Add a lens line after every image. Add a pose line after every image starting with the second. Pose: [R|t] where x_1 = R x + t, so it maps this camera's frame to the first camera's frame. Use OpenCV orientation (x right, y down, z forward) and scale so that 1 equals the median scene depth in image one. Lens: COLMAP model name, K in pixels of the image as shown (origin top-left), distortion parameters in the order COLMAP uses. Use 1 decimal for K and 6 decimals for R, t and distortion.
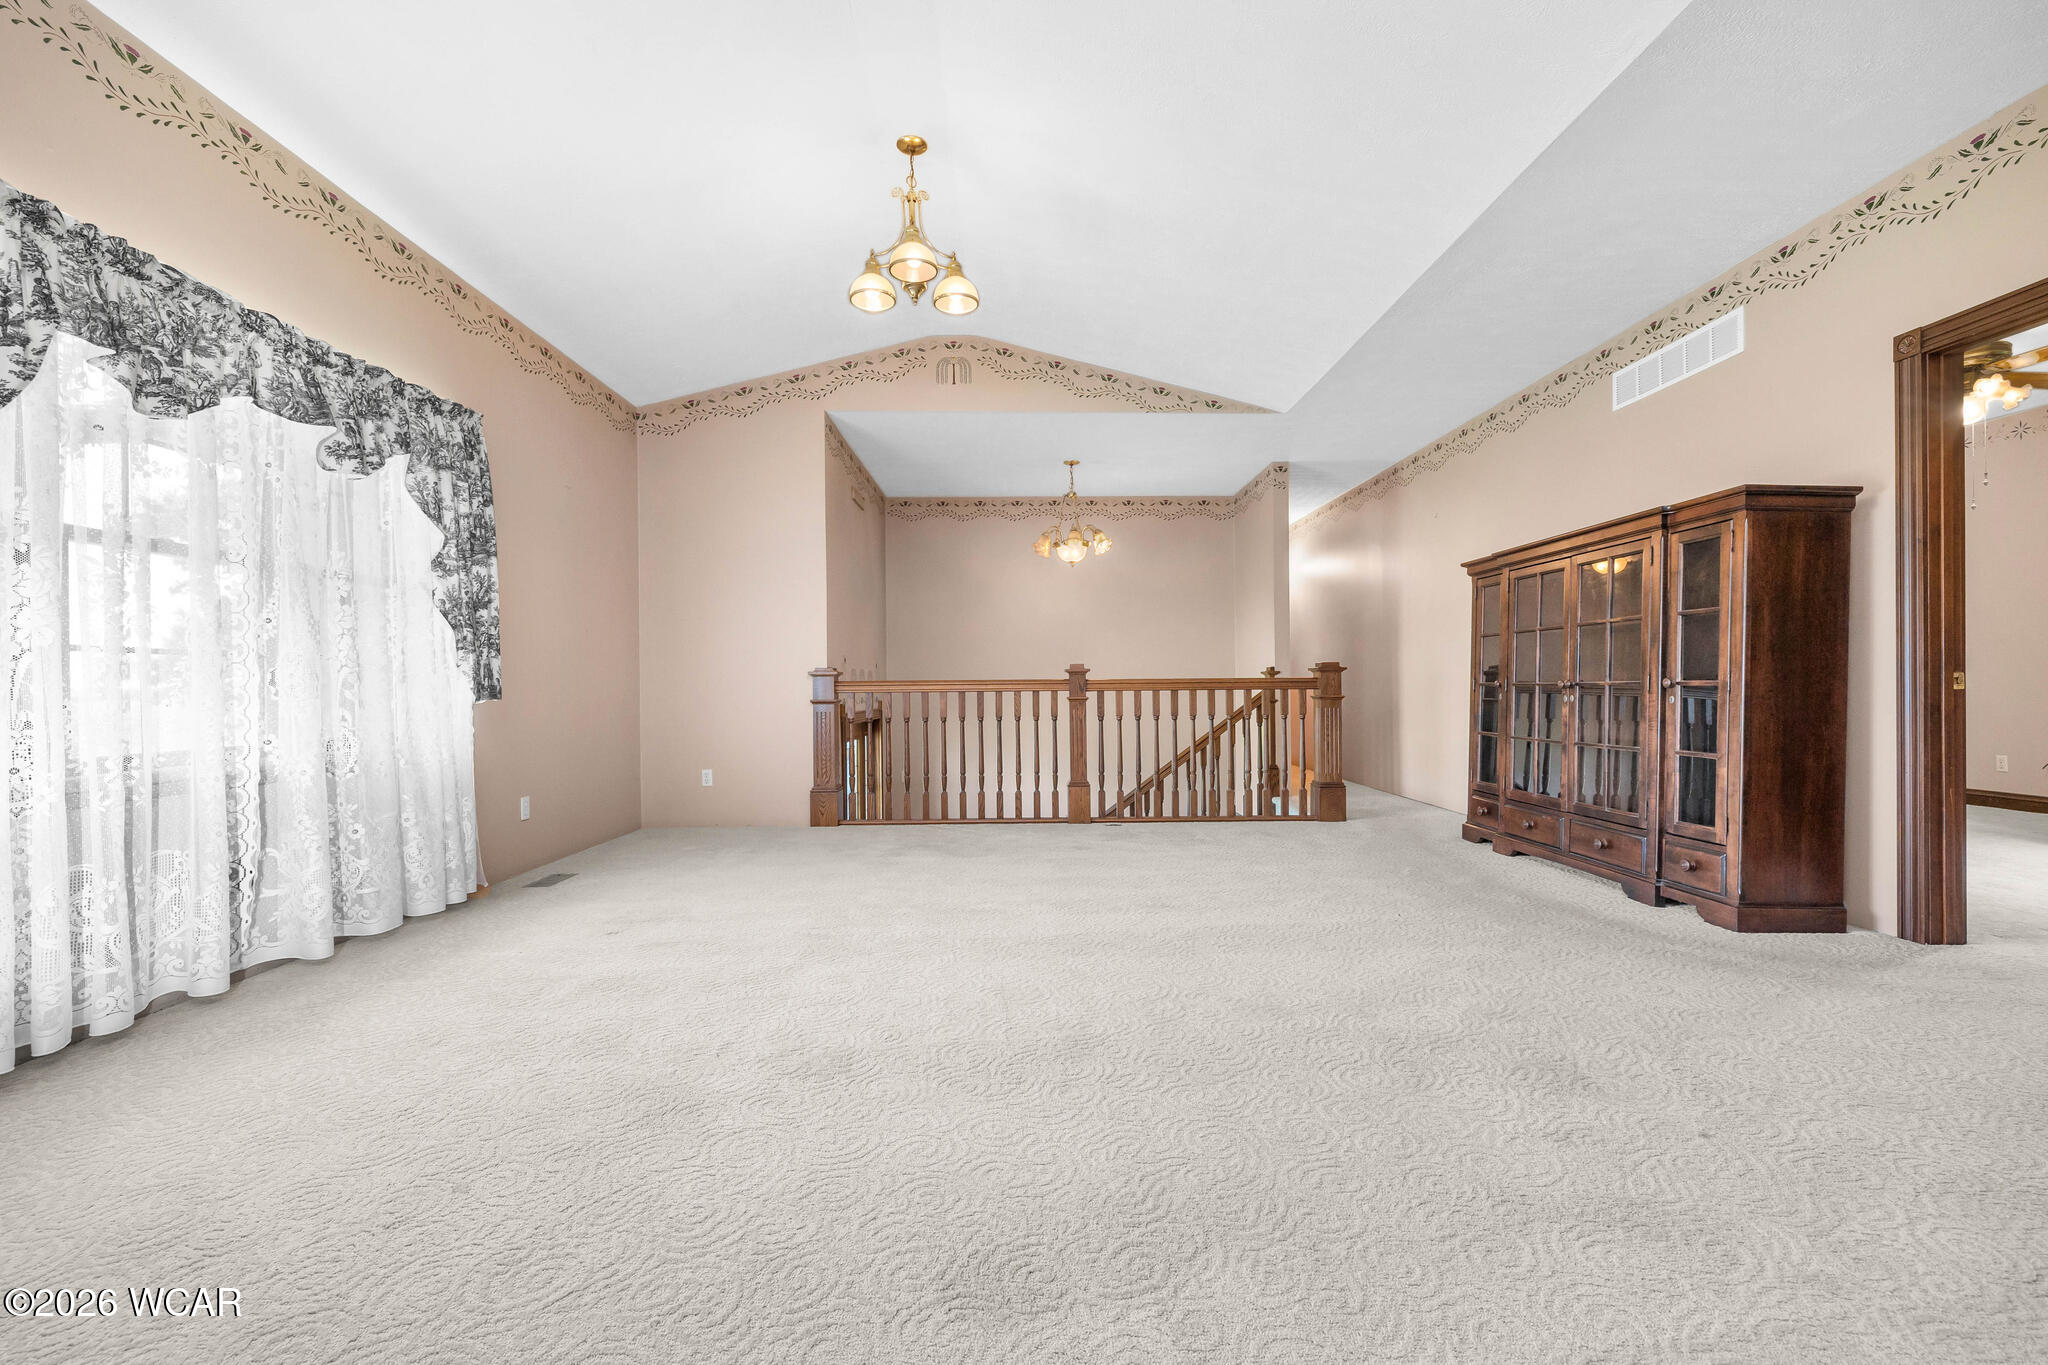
lens RADIAL K [[861.7, 0, 1031.8], [0, 861.7, 689.5], [0, 0, 1]] dist [0.001101, -0.000490]
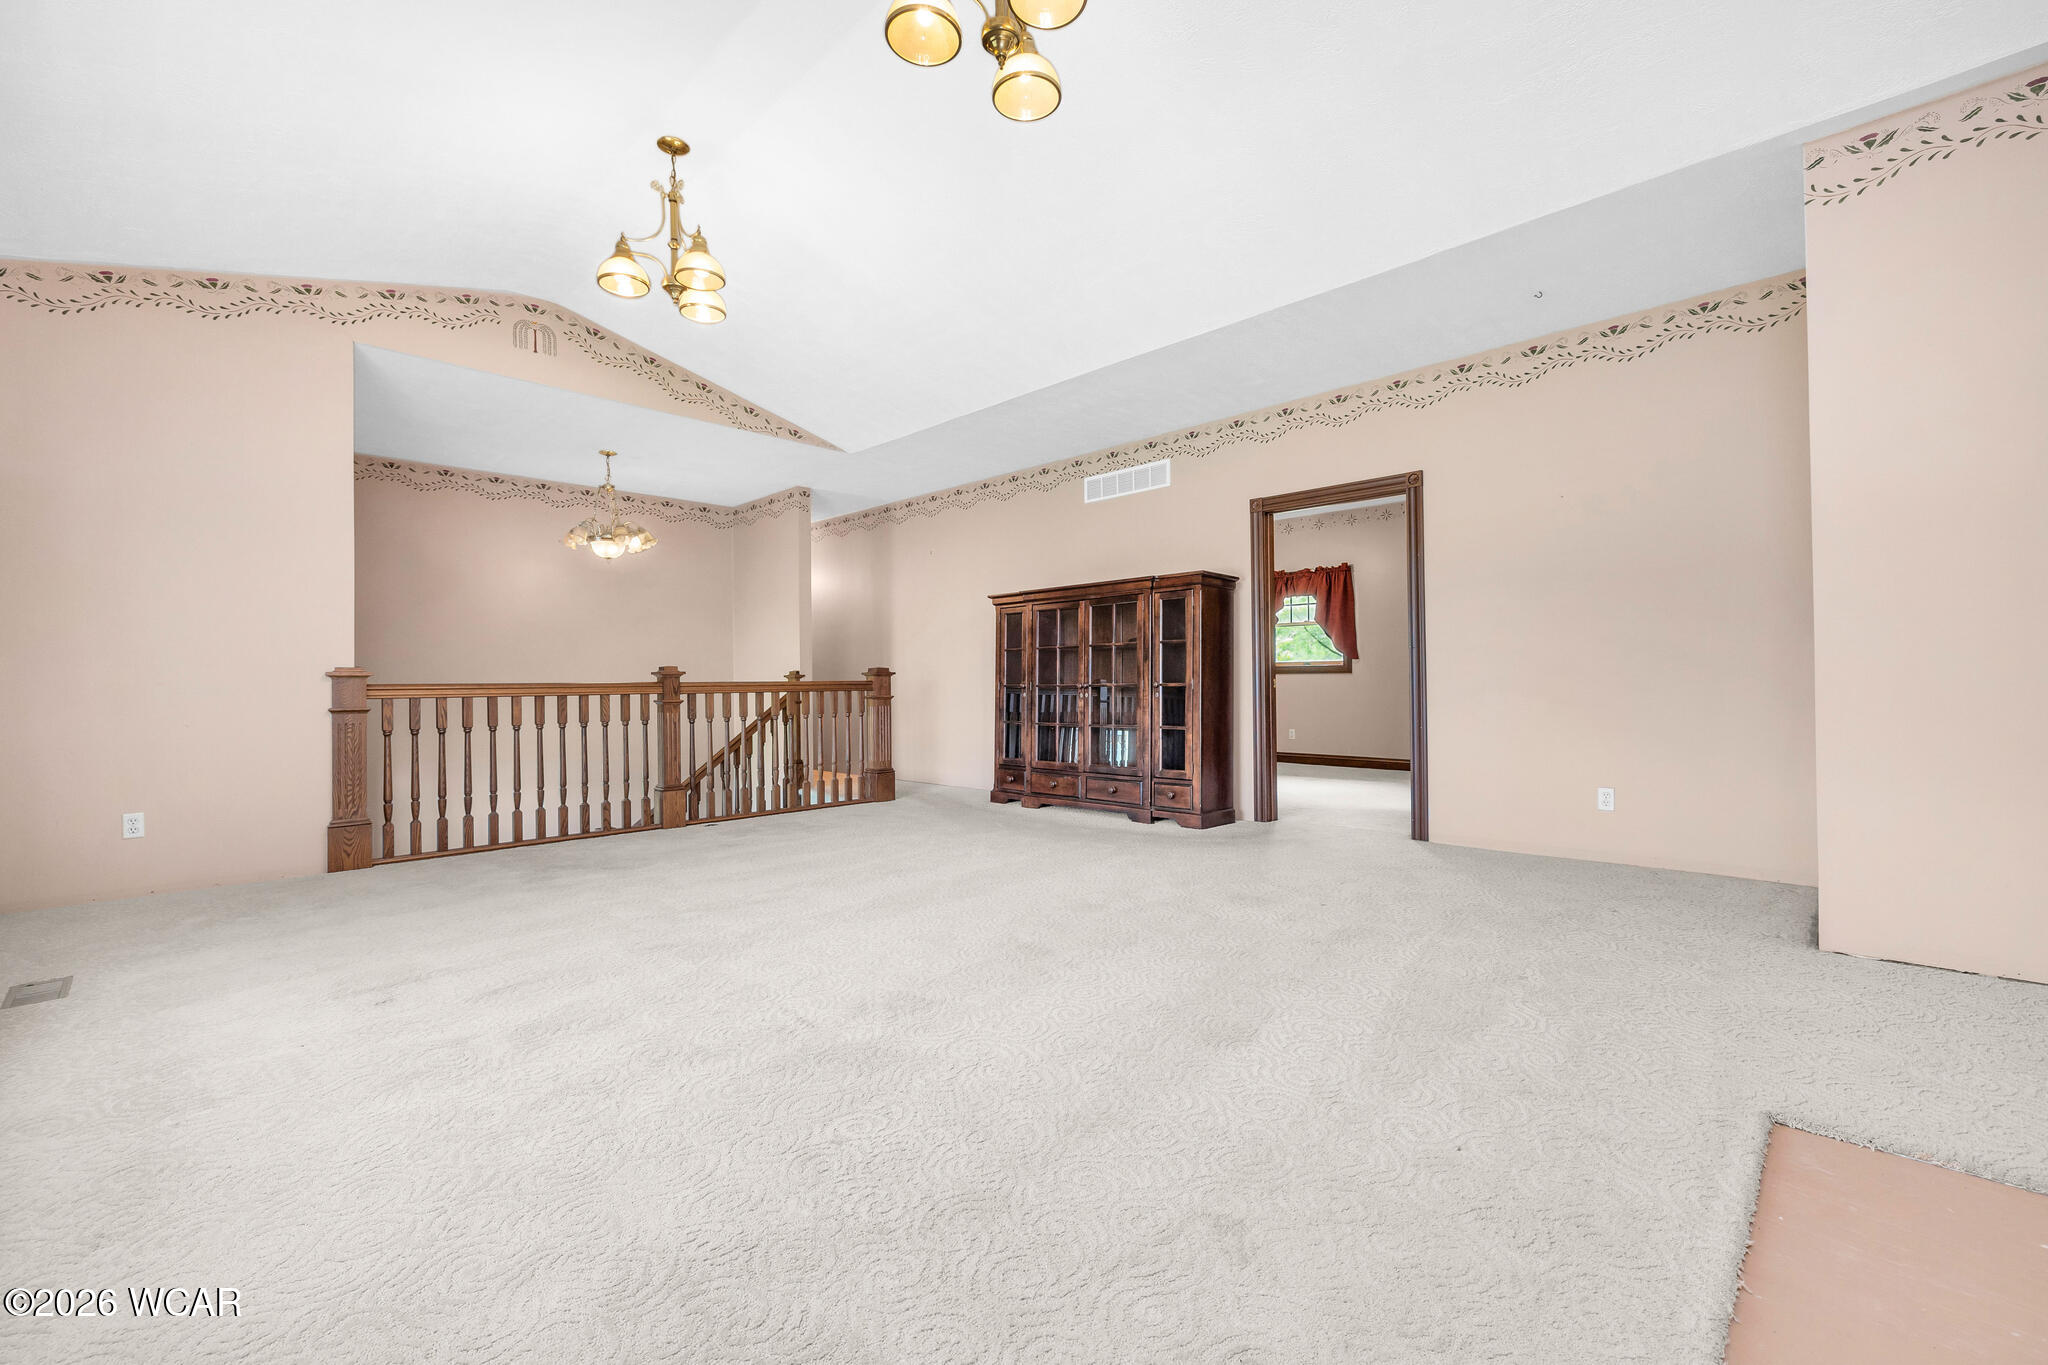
lens RADIAL K [[861.7, 0, 1030.1], [0, 861.7, 675.8], [0, 0, 1]] dist [0.001101, -0.000490]
pose [[0.709595, 0.006151, 0.704583, -0.354799], [0.008355, 0.999818, -0.017143, 0.001165], [-0.704560, 0.018051, 0.709415, 0.009493]]
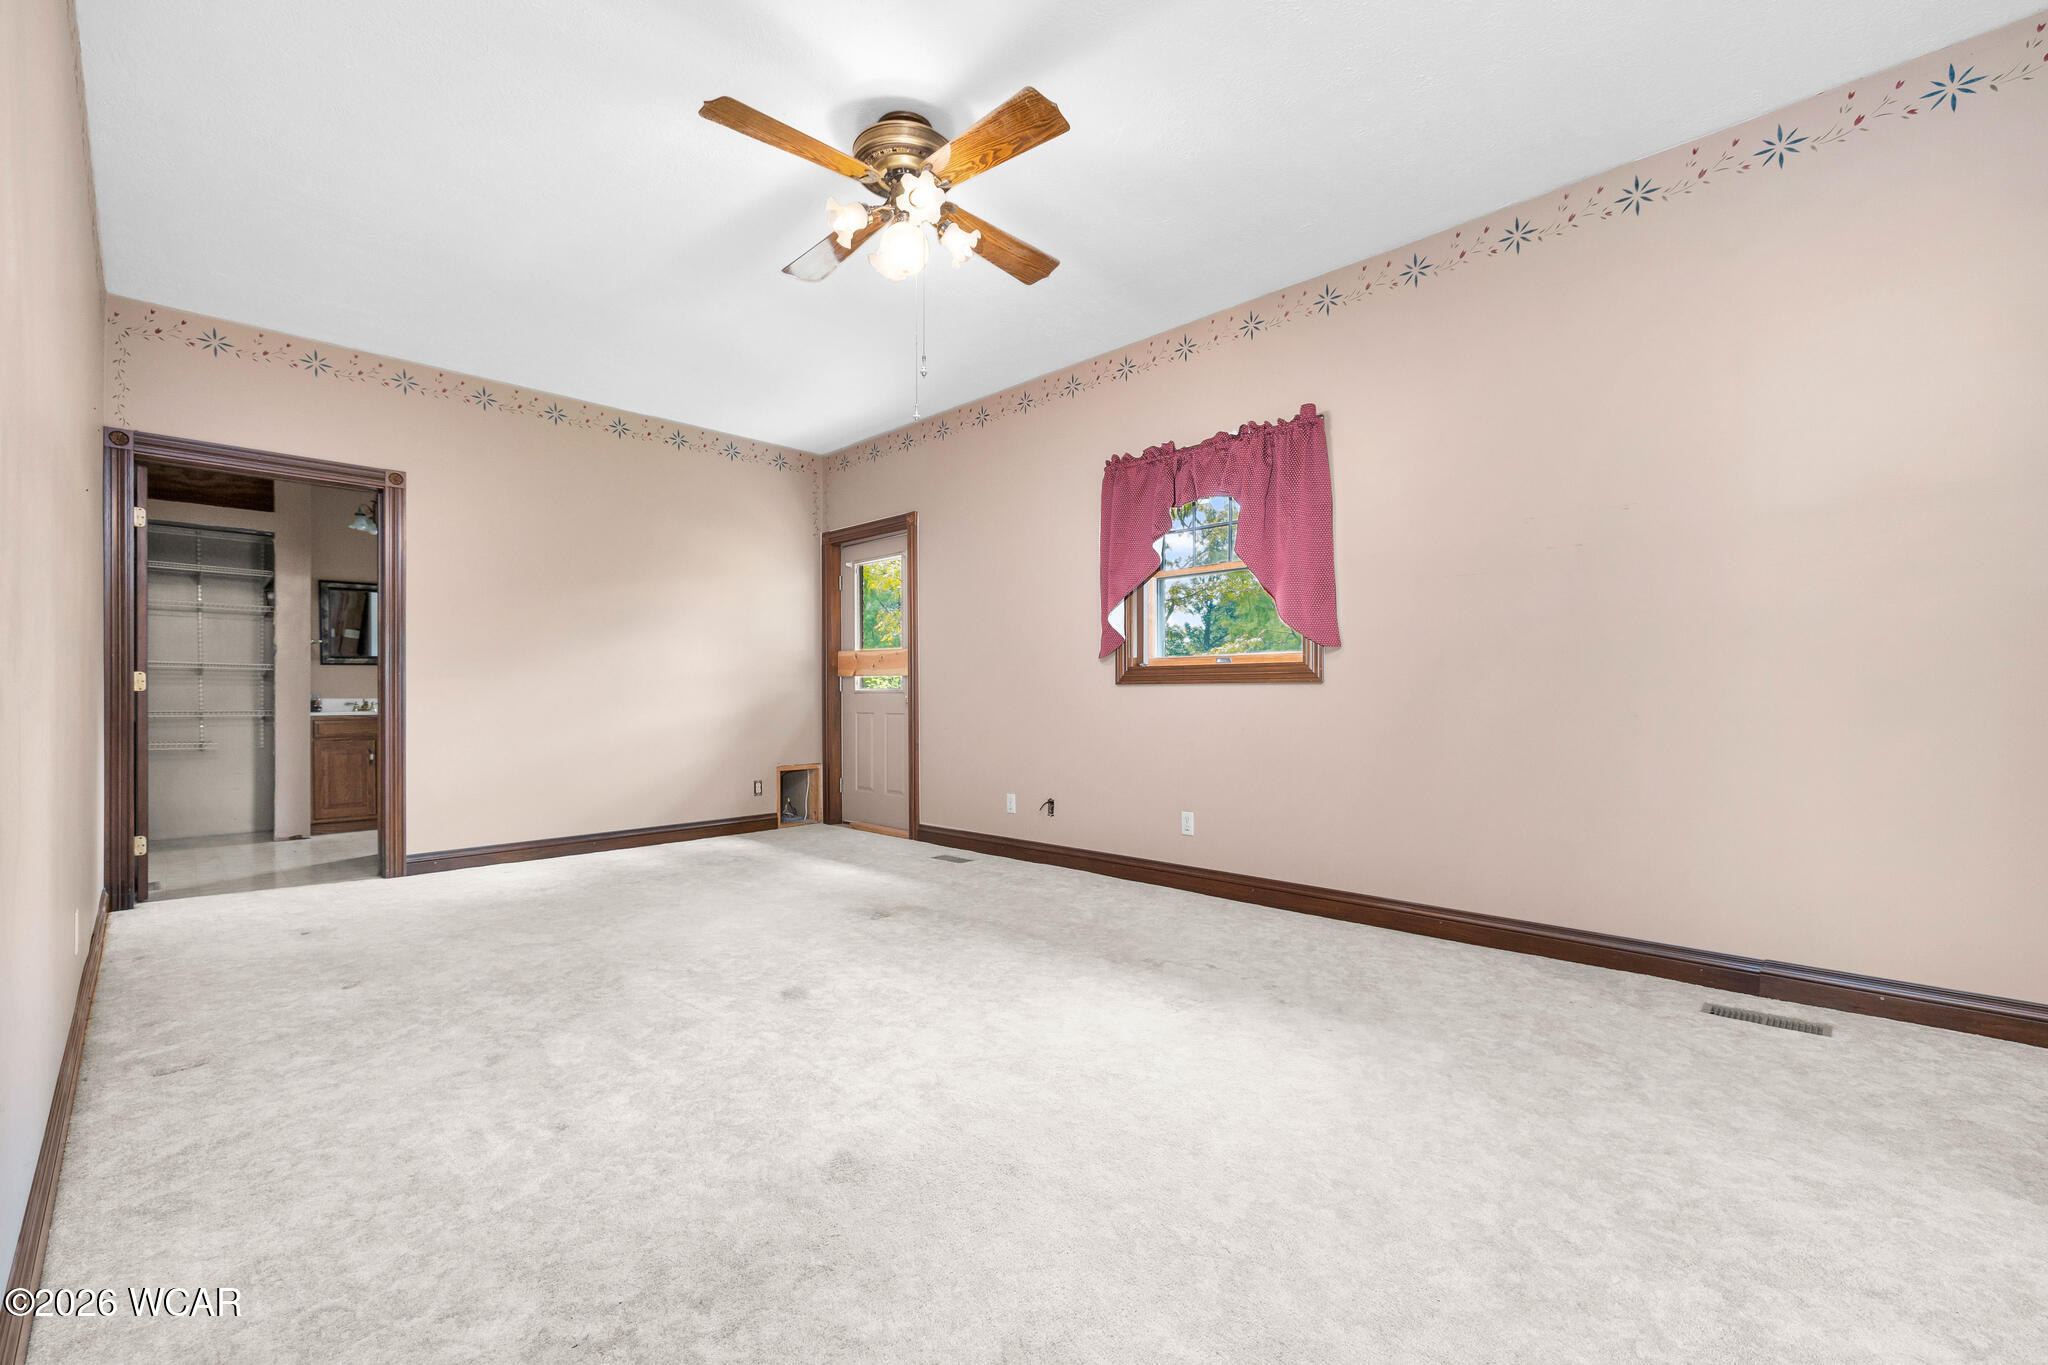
lens RADIAL K [[861.7, 0, 1029.1], [0, 861.7, 692.4], [0, 0, 1]] dist [0.001101, -0.000490]
pose [[0.715670, 0.014211, 0.698294, 0.600701], [-0.002704, 0.999842, -0.017576, -0.006321], [-0.698433, 0.010691, 0.715595, 0.420577]]
